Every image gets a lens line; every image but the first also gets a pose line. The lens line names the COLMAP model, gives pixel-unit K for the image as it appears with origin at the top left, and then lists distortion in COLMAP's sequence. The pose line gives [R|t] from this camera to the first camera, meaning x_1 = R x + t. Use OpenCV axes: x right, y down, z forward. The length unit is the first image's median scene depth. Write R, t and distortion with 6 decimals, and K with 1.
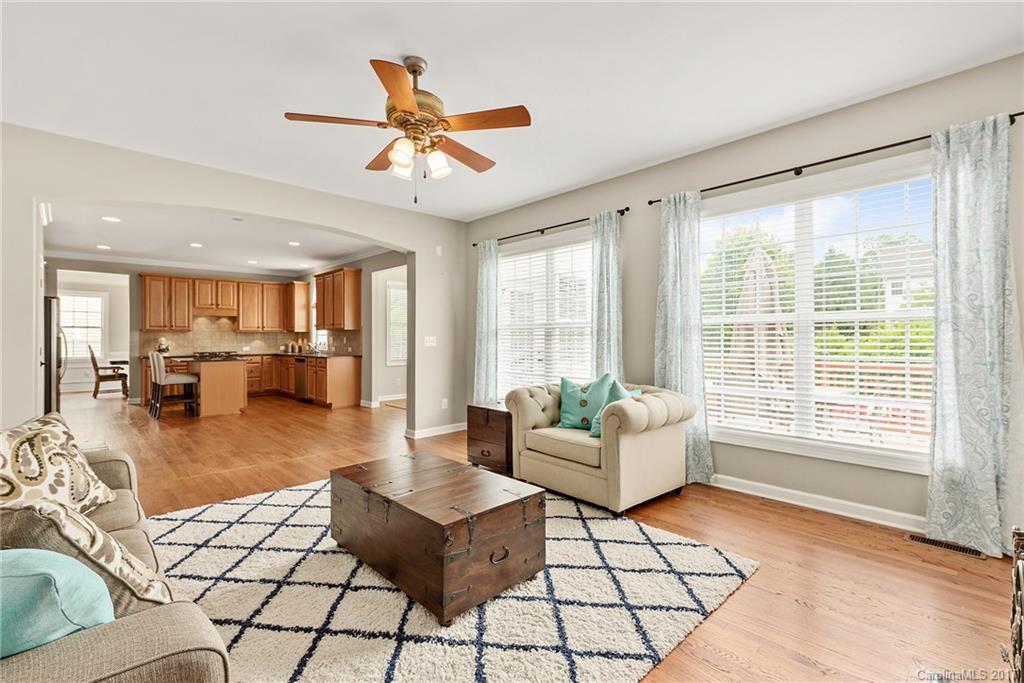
lens RADIAL K [[455.1, 0, 515.4], [0, 455.1, 341.3], [0, 0, 1]] dist [0.003030, 0.000249]
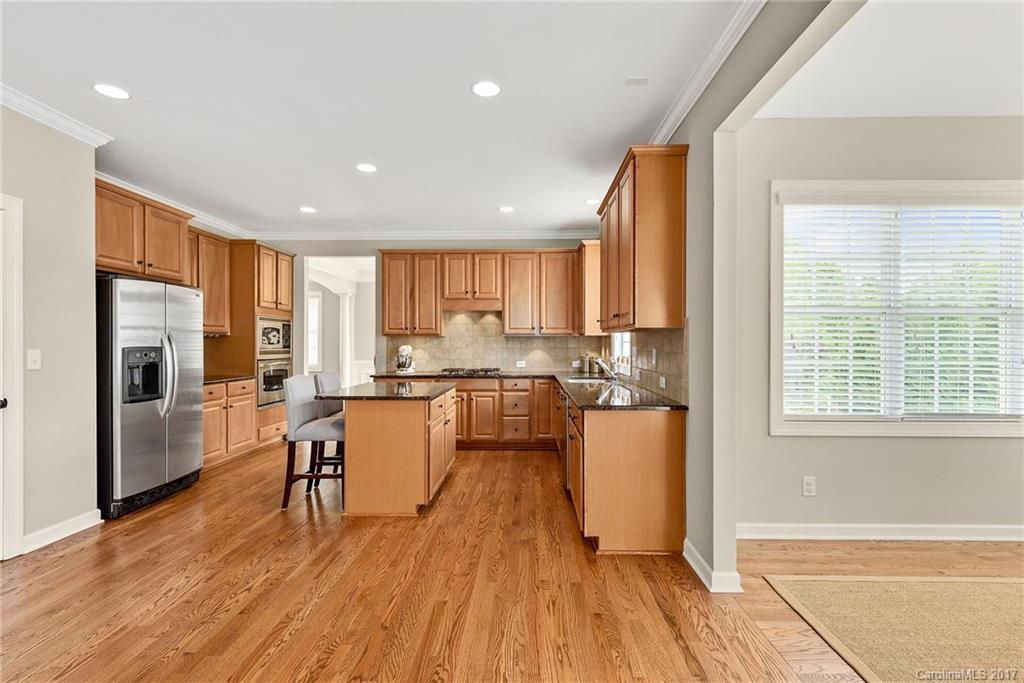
lens RADIAL K [[467.9, 0, 517.0], [0, 467.9, 343.0], [0, 0, 1]] dist [0.000597, -0.000402]
pose [[0.703728, 0.003268, -0.710462, -0.158375], [-0.006656, 0.999976, -0.001993, -0.010620], [0.710439, 0.006131, 0.703732, 0.580096]]
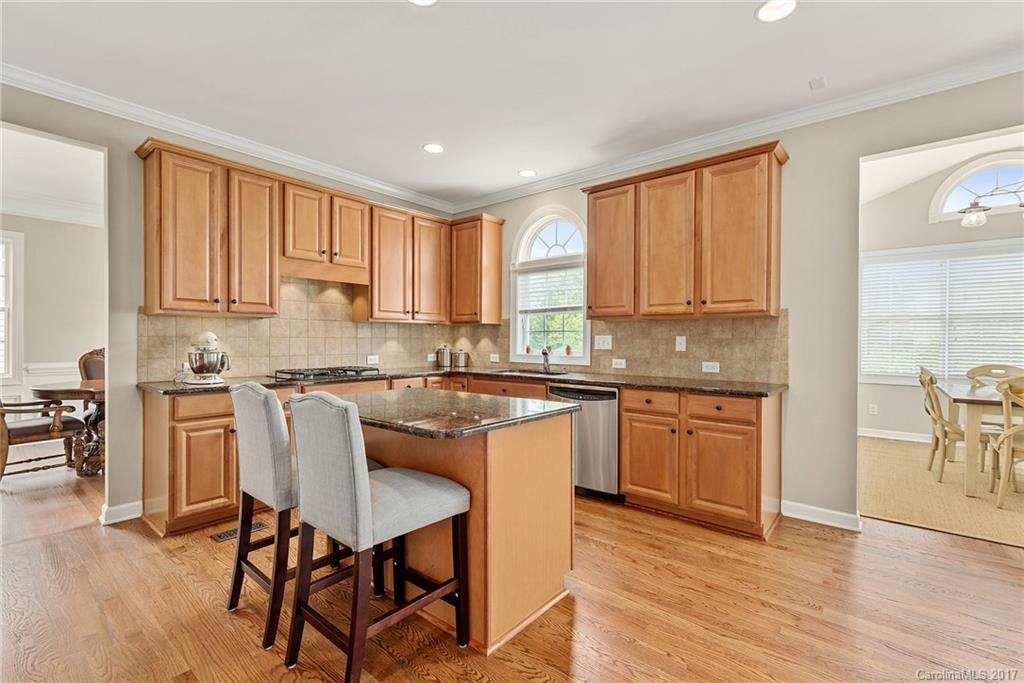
lens RADIAL K [[455.1, 0, 515.4], [0, 455.1, 341.3], [0, 0, 1]] dist [0.003030, 0.000249]
pose [[0.993674, 0.008072, 0.112016, -0.520149], [-0.007739, 0.999964, -0.003414, -0.001273], [-0.112039, 0.002525, 0.993701, 0.557887]]
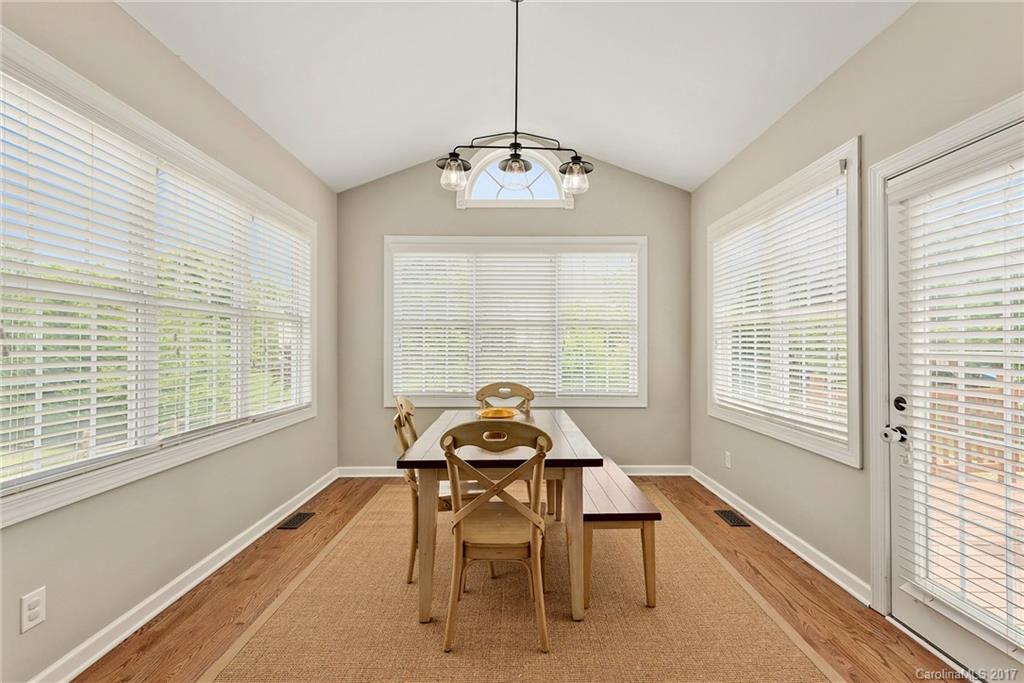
lens RADIAL K [[455.1, 0, 515.4], [0, 455.1, 341.3], [0, 0, 1]] dist [0.003030, 0.000249]
pose [[0.689039, 0.008476, 0.724675, -0.244855], [0.005660, 0.999838, -0.017075, -0.009677], [-0.724702, 0.015867, 0.688879, 0.699408]]
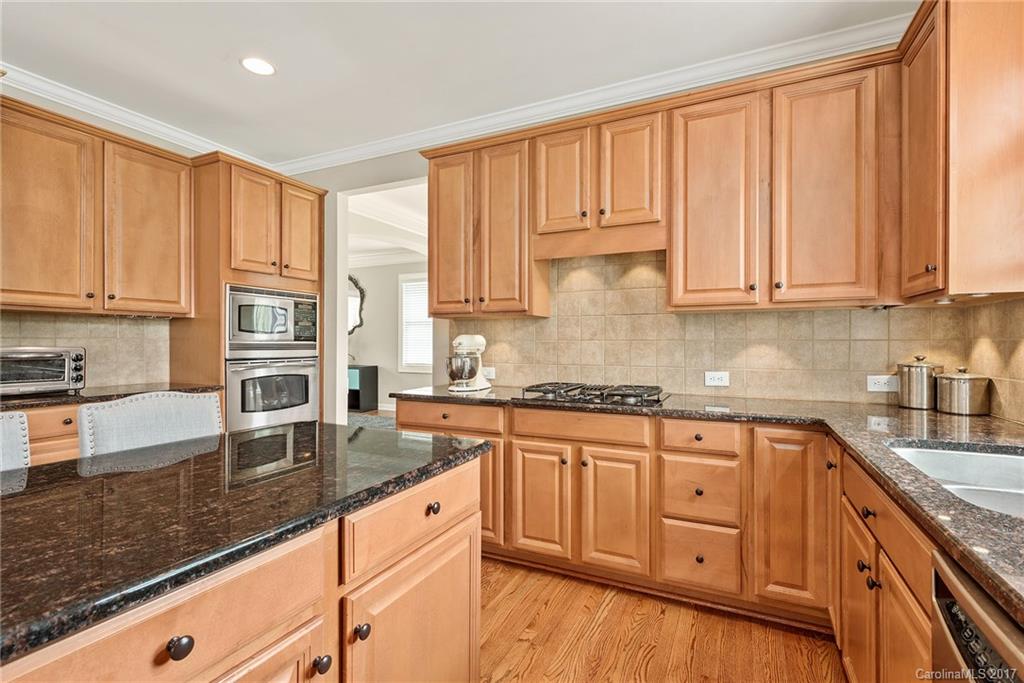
lens RADIAL K [[467.9, 0, 517.0], [0, 467.9, 343.0], [0, 0, 1]] dist [0.000597, -0.000402]
pose [[0.355431, 0.003140, -0.934697, -0.399990], [-0.009573, 0.999954, -0.000281, -0.002368], [0.934653, 0.009048, 0.355445, 0.832303]]
